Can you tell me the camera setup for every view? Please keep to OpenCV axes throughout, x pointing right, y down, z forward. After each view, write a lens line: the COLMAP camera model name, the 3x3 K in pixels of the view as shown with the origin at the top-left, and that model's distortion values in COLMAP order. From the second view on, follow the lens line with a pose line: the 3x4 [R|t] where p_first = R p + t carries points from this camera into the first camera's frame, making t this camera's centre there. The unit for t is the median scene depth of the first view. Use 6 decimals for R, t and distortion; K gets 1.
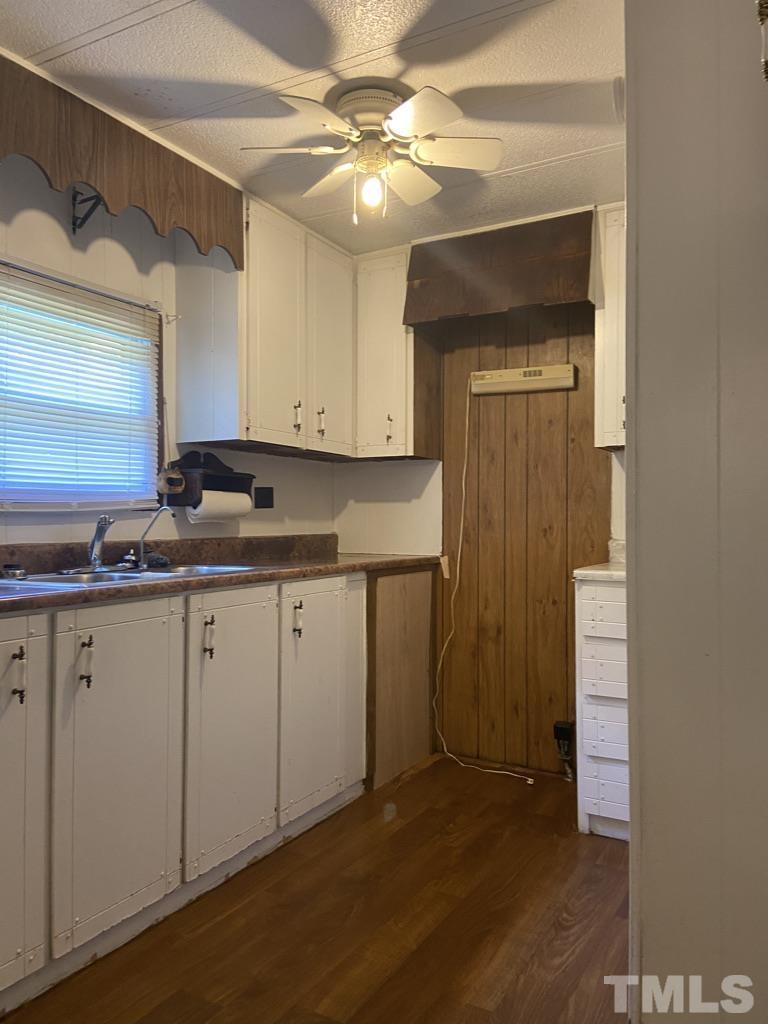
lens RADIAL K [[788.0, 0, 375.6], [0, 788.0, 514.4], [0, 0, 1]] dist [0.077244, -0.109233]
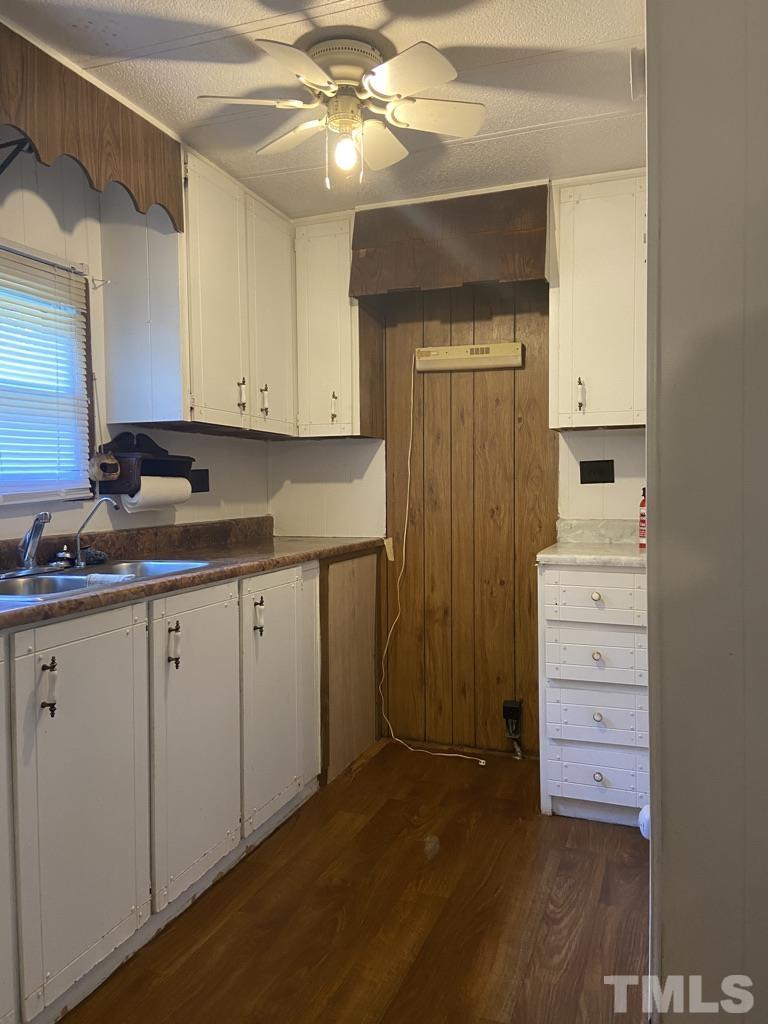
lens RADIAL K [[788.0, 0, 392.4], [0, 788.0, 513.5], [0, 0, 1]] dist [0.077244, -0.109233]
pose [[0.986239, -0.017593, 0.164386, -0.086951], [0.010572, 0.998998, 0.043483, -0.025335], [-0.164986, -0.041147, 0.985437, 0.056493]]
